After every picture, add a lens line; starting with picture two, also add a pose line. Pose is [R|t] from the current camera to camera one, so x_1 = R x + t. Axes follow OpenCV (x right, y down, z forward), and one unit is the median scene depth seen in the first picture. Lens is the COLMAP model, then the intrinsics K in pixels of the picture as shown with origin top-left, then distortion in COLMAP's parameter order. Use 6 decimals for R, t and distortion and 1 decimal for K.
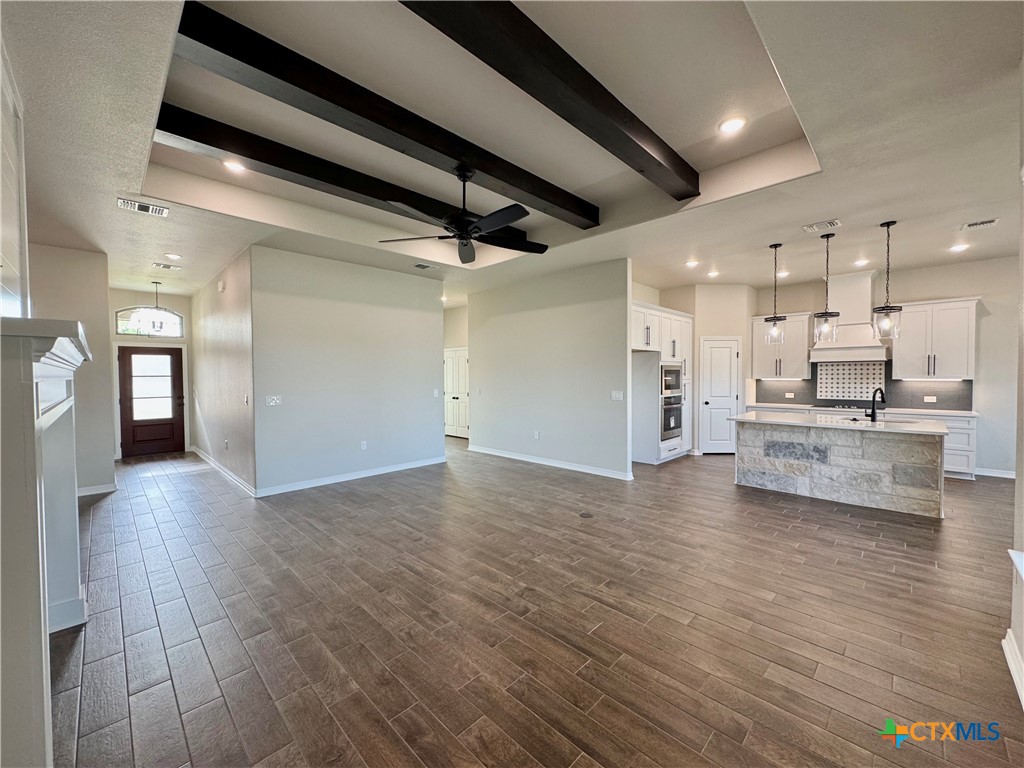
lens RADIAL K [[408.1, 0, 511.9], [0, 408.1, 384.6], [0, 0, 1]] dist [-0.003647, 0.001058]
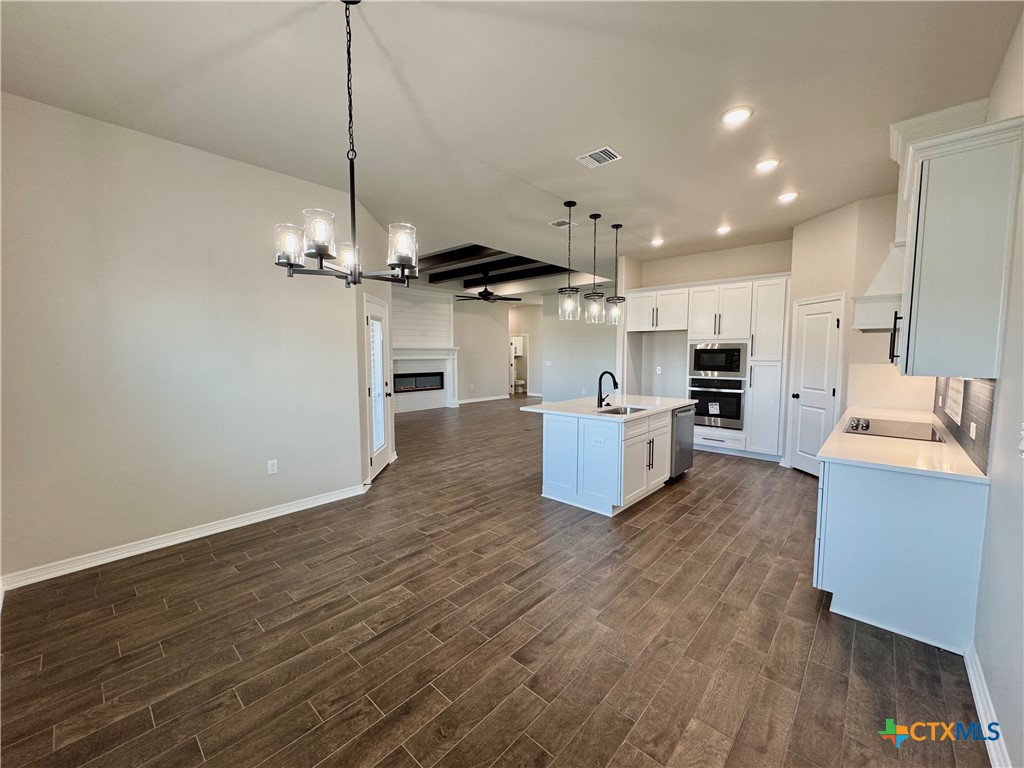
lens RADIAL K [[408.1, 0, 512.9], [0, 408.1, 389.5], [0, 0, 1]] dist [-0.003647, 0.001058]
pose [[0.046385, 0.096347, -0.994266, 1.592811], [-0.025214, 0.995134, 0.095254, -0.028105], [0.998605, 0.020651, 0.048589, 0.670185]]
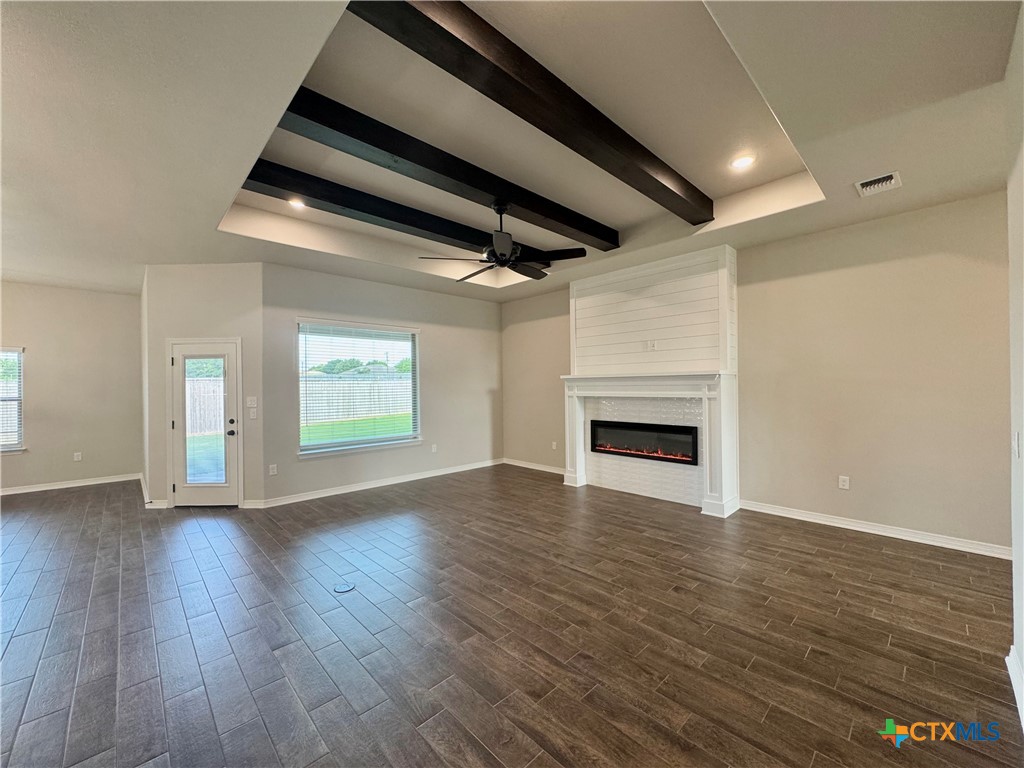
lens RADIAL K [[408.1, 0, 509.8], [0, 408.1, 385.9], [0, 0, 1]] dist [-0.003647, 0.001058]
pose [[-0.999320, 0.018525, 0.031887, -0.105722], [0.019319, 0.999506, 0.024781, -0.033845], [-0.031412, 0.025381, -0.999184, 1.347959]]
